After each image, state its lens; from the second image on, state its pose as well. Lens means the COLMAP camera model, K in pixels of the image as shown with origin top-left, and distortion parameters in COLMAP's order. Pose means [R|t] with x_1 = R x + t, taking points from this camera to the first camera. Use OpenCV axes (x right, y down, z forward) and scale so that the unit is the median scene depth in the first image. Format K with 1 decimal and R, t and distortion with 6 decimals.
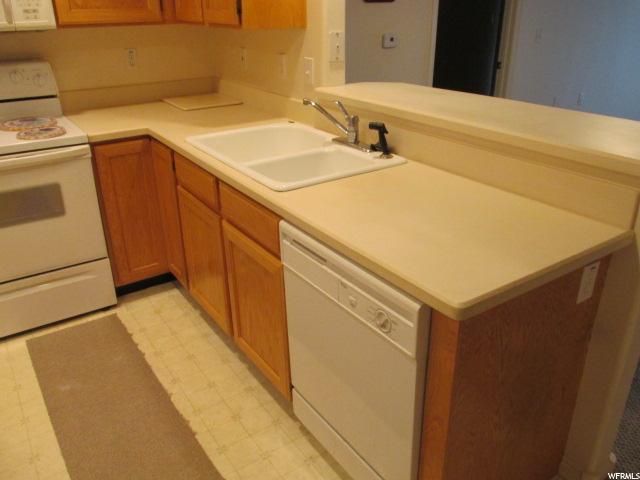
lens RADIAL K [[530.2, 0, 317.2], [0, 530.2, 246.4], [0, 0, 1]] dist [-0.038523, 0.012568]
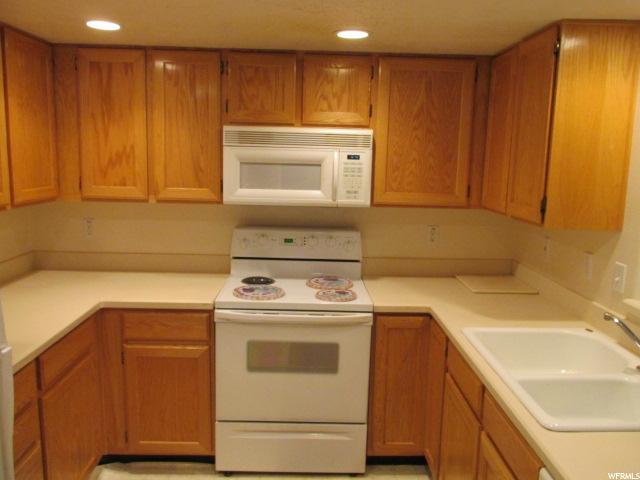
lens RADIAL K [[530.2, 0, 315.7], [0, 530.2, 239.1], [0, 0, 1]] dist [-0.038523, 0.012568]
pose [[0.835759, 0.108334, -0.538303, 0.022982], [-0.257664, 0.943083, -0.210247, -0.078777], [0.484888, 0.314417, 0.816104, 0.033464]]
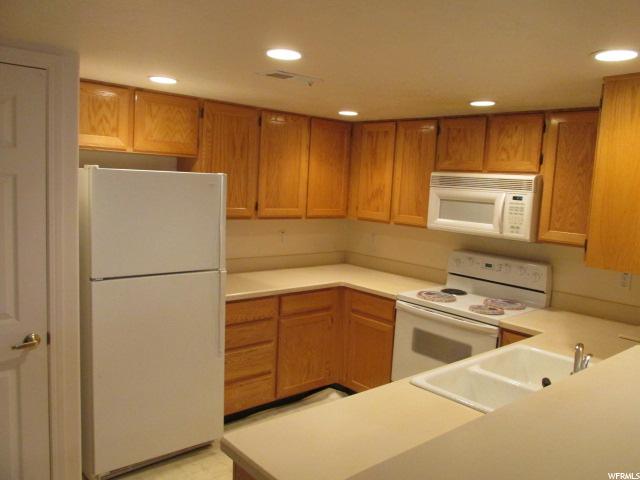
lens RADIAL K [[530.2, 0, 322.5], [0, 530.2, 238.5], [0, 0, 1]] dist [-0.038523, 0.012568]
pose [[0.118970, 0.118750, -0.985771, 0.696255], [-0.468040, 0.882303, 0.049799, -0.236935], [0.875662, 0.455456, 0.160548, 0.319844]]
